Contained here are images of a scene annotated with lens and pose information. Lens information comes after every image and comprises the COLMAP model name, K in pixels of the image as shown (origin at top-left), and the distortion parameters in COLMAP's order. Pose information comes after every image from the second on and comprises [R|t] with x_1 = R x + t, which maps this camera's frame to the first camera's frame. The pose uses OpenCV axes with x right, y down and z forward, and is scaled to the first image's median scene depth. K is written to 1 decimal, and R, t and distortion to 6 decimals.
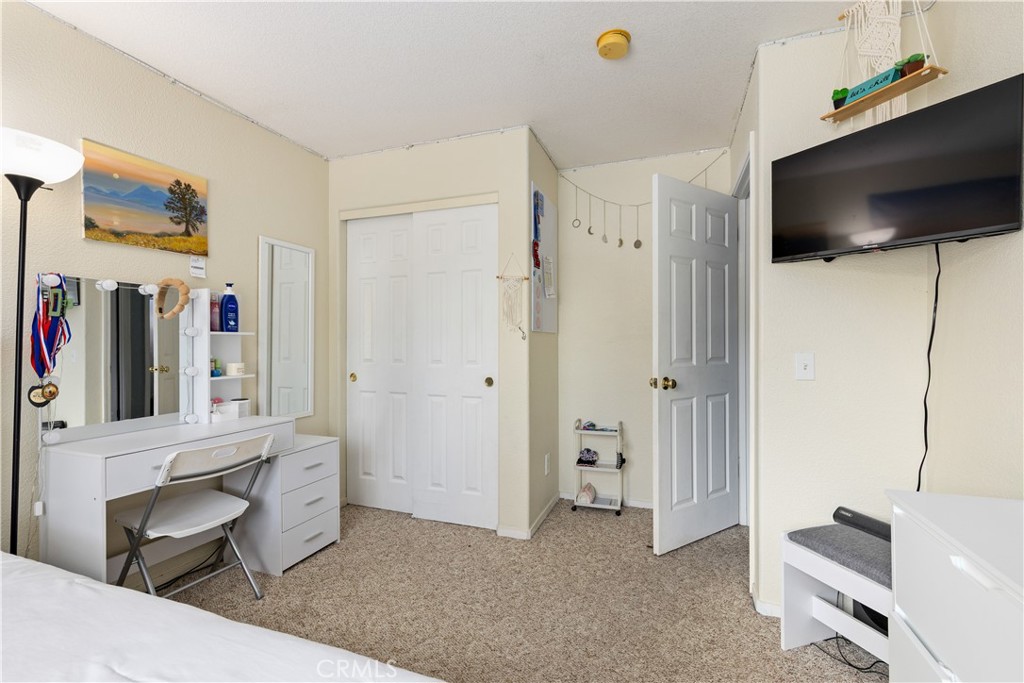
lens RADIAL K [[443.6, 0, 513.8], [0, 443.6, 343.1], [0, 0, 1]] dist [0.001236, 0.000546]
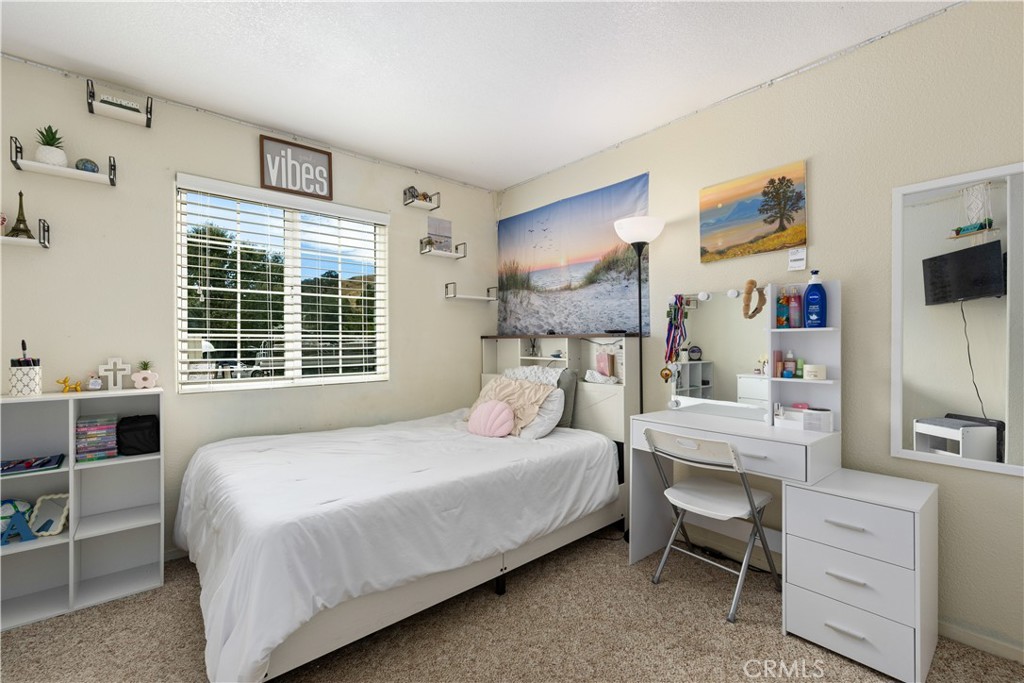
lens RADIAL K [[443.6, 0, 514.2], [0, 443.6, 341.5], [0, 0, 1]] dist [0.001236, 0.000546]
pose [[-0.489309, 0.004325, -0.872100, 0.412779], [0.005286, 0.999984, 0.001993, -0.004321], [0.872095, -0.003635, -0.489324, 0.993654]]
